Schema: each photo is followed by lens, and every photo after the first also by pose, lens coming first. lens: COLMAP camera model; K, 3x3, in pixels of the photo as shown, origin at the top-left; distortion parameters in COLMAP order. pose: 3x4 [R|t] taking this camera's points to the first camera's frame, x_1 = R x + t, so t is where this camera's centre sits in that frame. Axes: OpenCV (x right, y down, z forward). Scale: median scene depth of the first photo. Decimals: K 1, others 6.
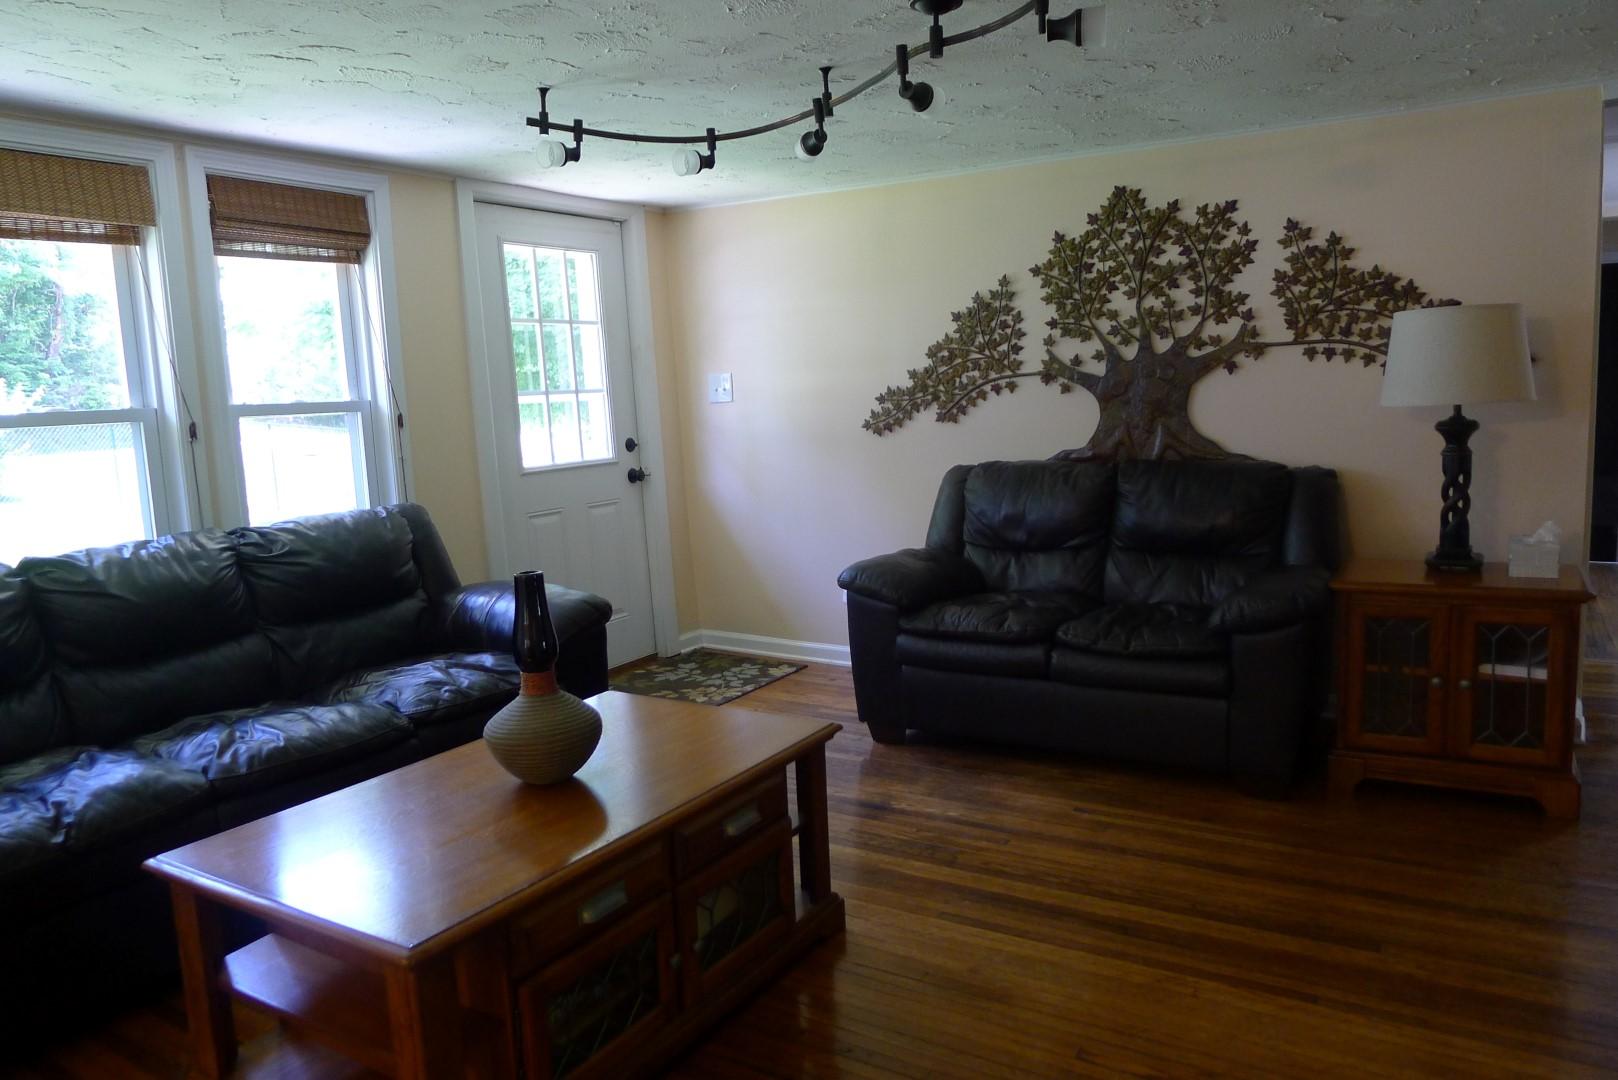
lens RADIAL K [[1131.4, 0, 806.1], [0, 1131.4, 540.7], [0, 0, 1]] dist [-0.040525, 0.004715]
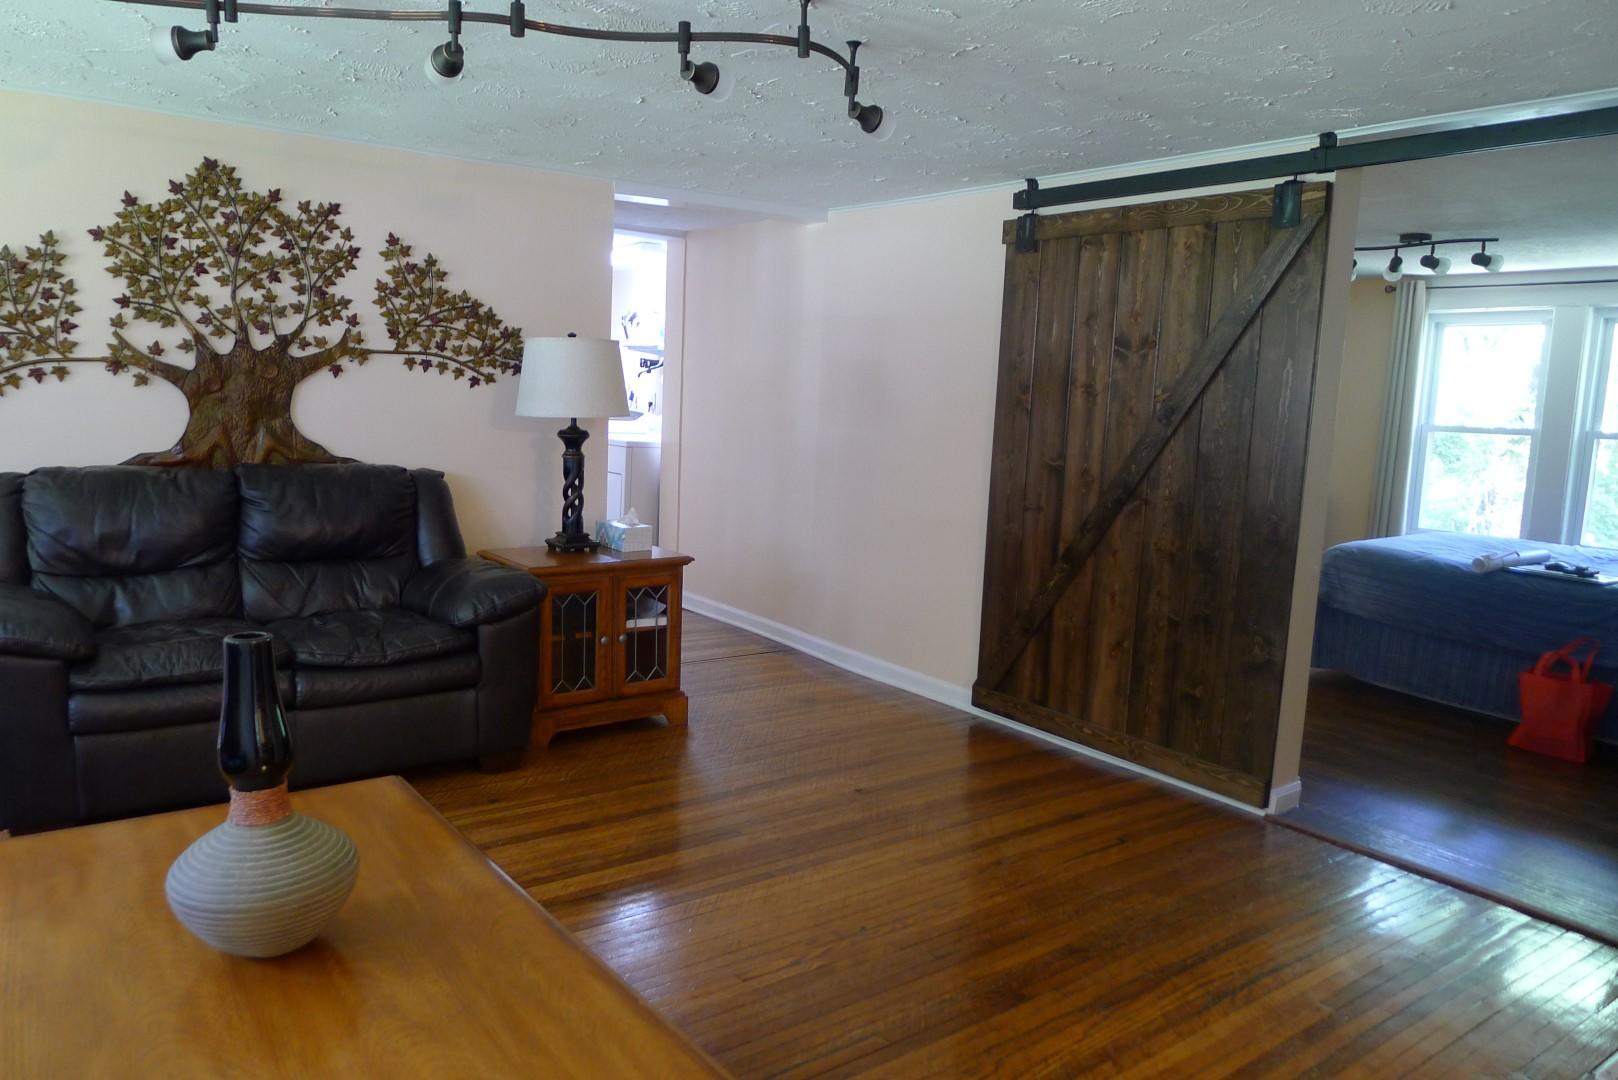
lens RADIAL K [[1131.4, 0, 805.5], [0, 1131.4, 536.4], [0, 0, 1]] dist [-0.040525, 0.004715]
pose [[0.350510, -0.061356, 0.934547, -0.409240], [0.070257, 0.996763, 0.039090, -0.017224], [-0.933920, 0.051957, 0.353686, 0.264576]]
